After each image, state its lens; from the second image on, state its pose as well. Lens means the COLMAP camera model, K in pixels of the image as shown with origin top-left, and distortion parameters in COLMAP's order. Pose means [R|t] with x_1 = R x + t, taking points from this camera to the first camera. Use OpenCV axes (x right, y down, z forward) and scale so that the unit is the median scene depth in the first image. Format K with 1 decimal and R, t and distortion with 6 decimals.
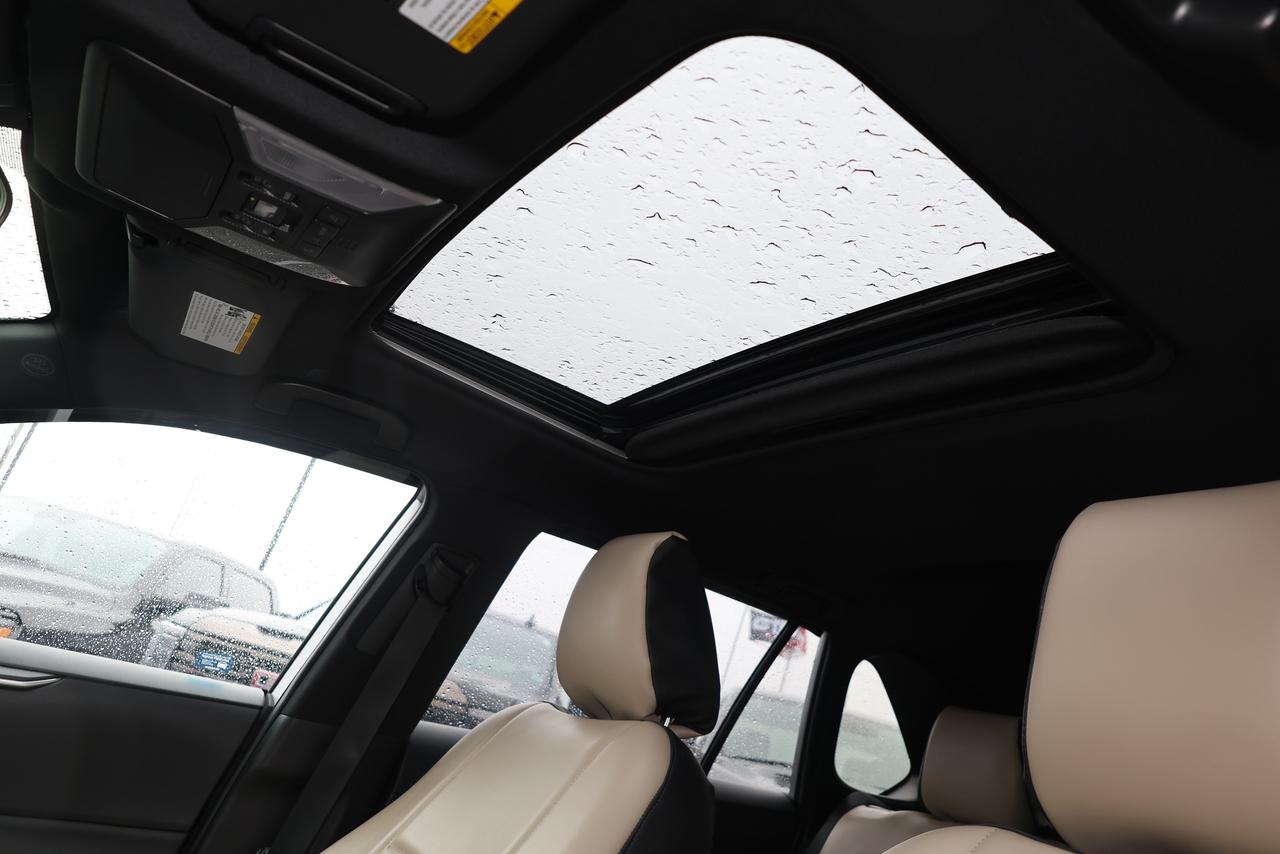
lens RADIAL K [[884.8, 0, 640.0], [0, 884.8, 427.0], [0, 0, 1]] dist [-0.004233, 0.001572]
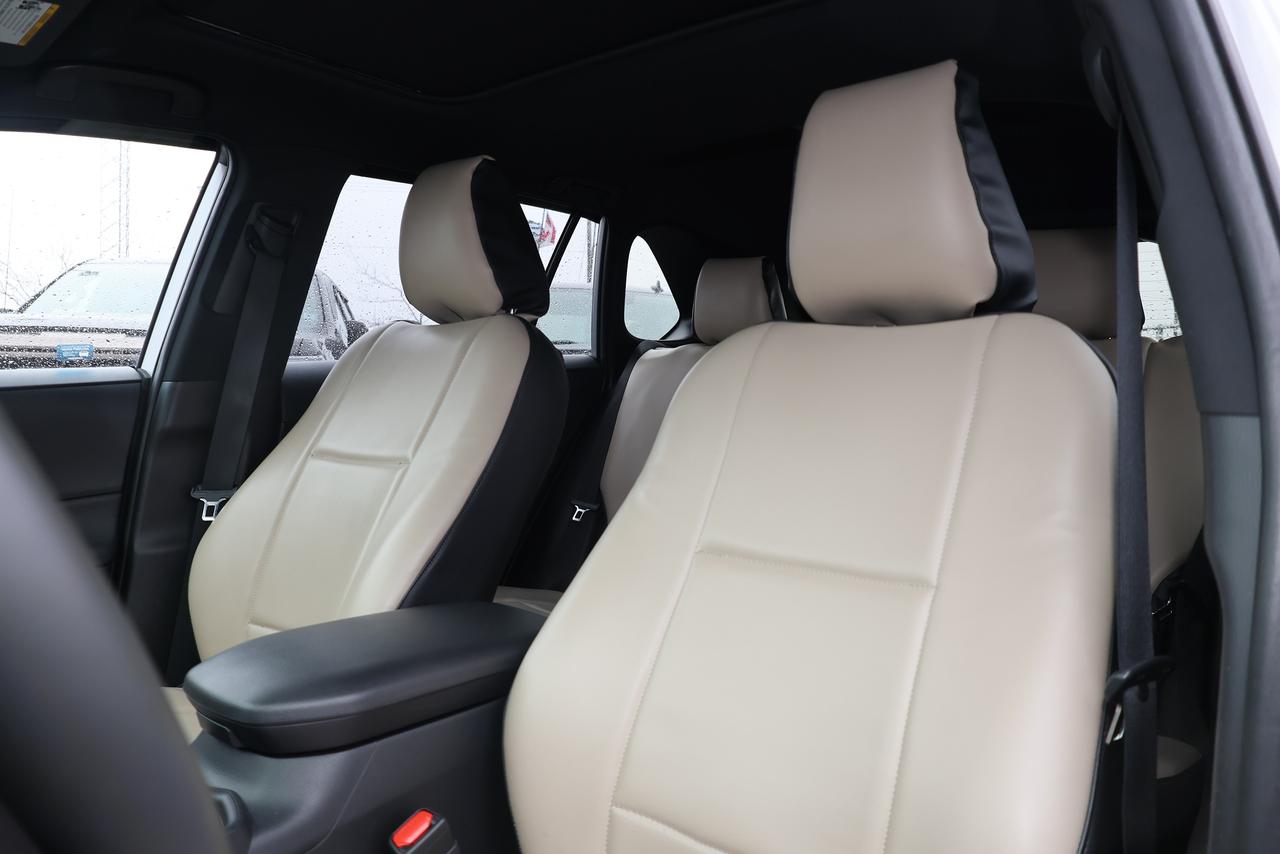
lens RADIAL K [[884.8, 0, 640.0], [0, 884.8, 427.0], [0, 0, 1]] dist [-0.004233, 0.001572]
pose [[0.942152, -0.239876, 0.234115, -0.111388], [0.114768, 0.887105, 0.447072, -0.051760], [-0.314926, -0.394340, 0.863318, -0.168106]]
